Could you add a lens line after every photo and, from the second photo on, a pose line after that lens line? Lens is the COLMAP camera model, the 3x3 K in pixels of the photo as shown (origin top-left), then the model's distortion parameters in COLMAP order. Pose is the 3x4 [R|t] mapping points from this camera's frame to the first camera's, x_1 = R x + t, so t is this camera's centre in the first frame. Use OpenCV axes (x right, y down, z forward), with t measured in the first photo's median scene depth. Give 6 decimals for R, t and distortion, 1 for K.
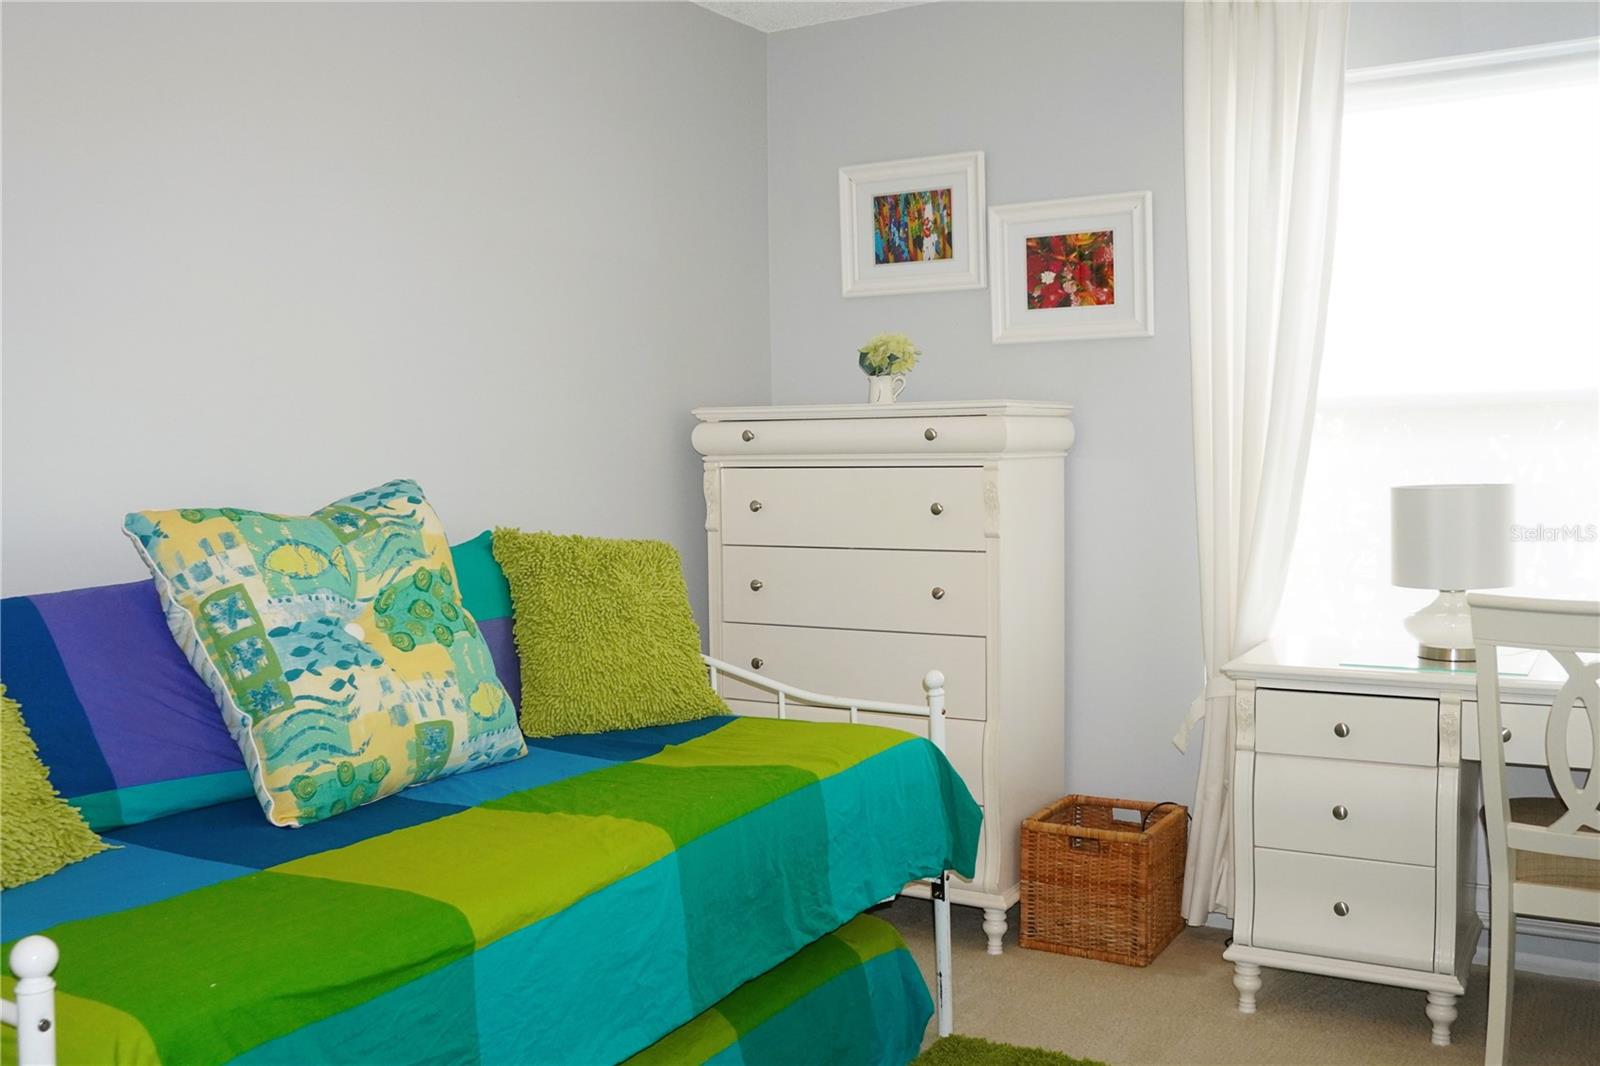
lens RADIAL K [[1539.8, 0, 800.0], [0, 1539.8, 533.0], [0, 0, 1]] dist [0.005068, 0.003745]
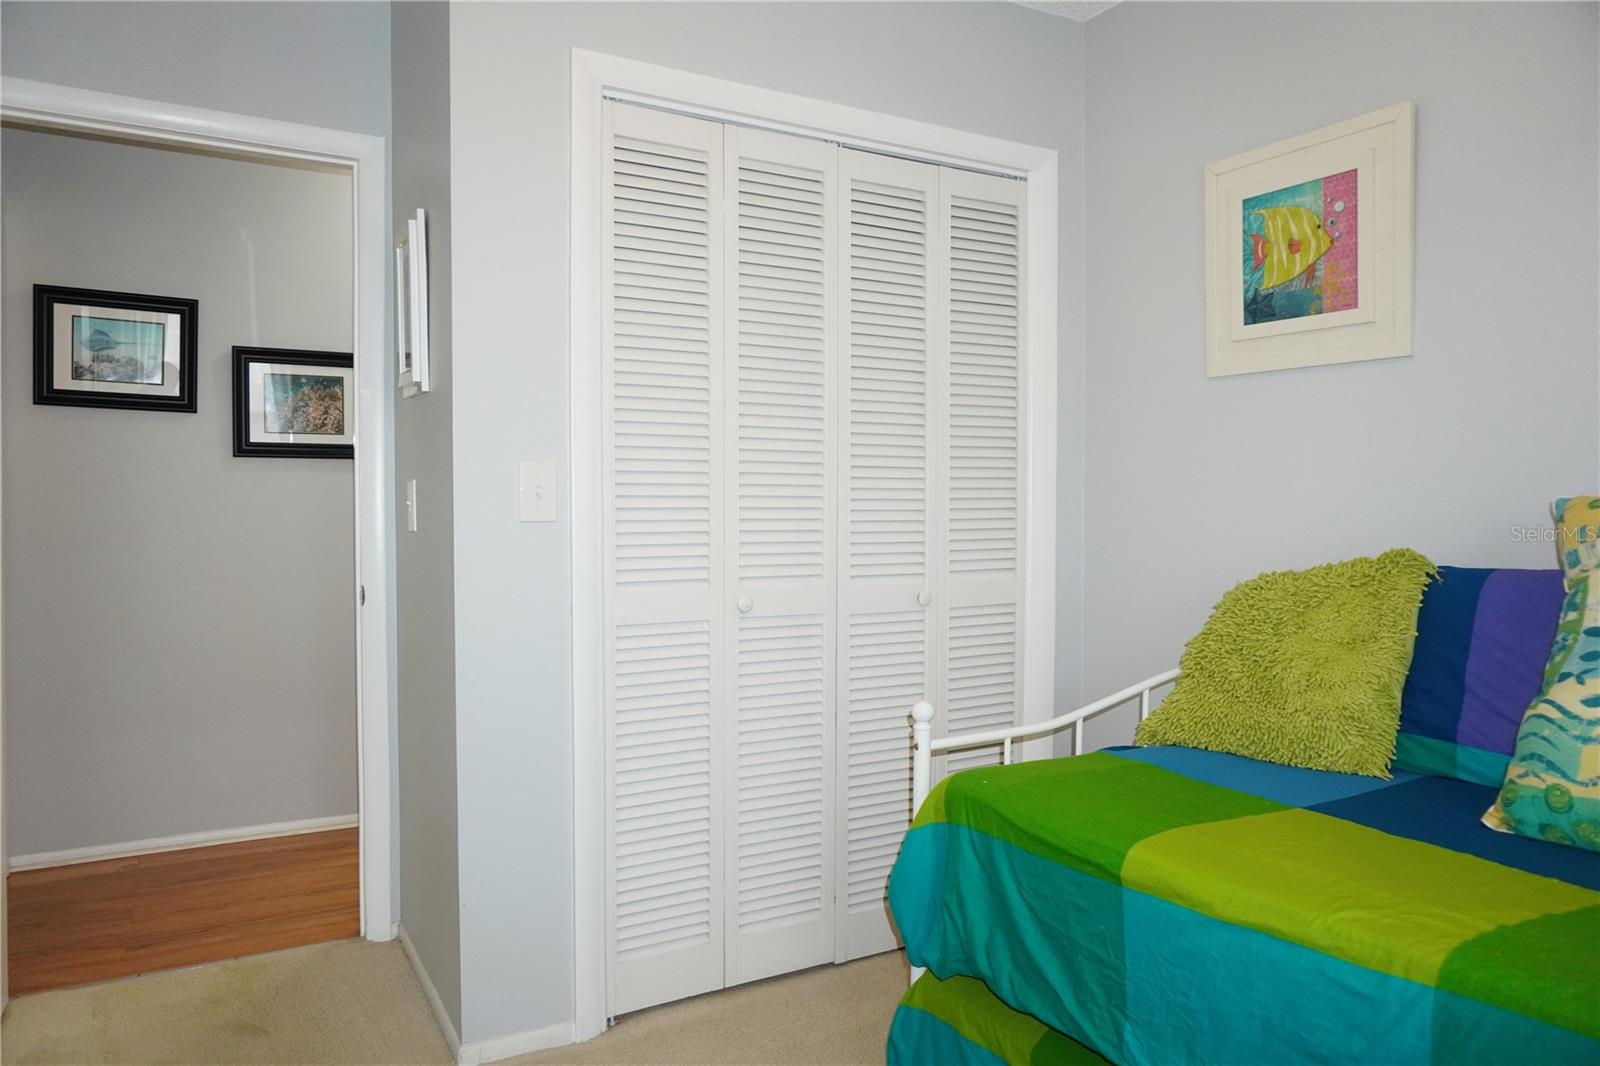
lens RADIAL K [[1088.7, 0, 800.0], [0, 1088.7, 533.0], [0, 0, 1]] dist [-0.048134, 0.036691]
pose [[-0.504524, 0.028215, -0.862937, 0.443011], [-0.047780, 0.997022, 0.060534, -0.009189], [0.862075, 0.071772, -0.501673, 0.935445]]
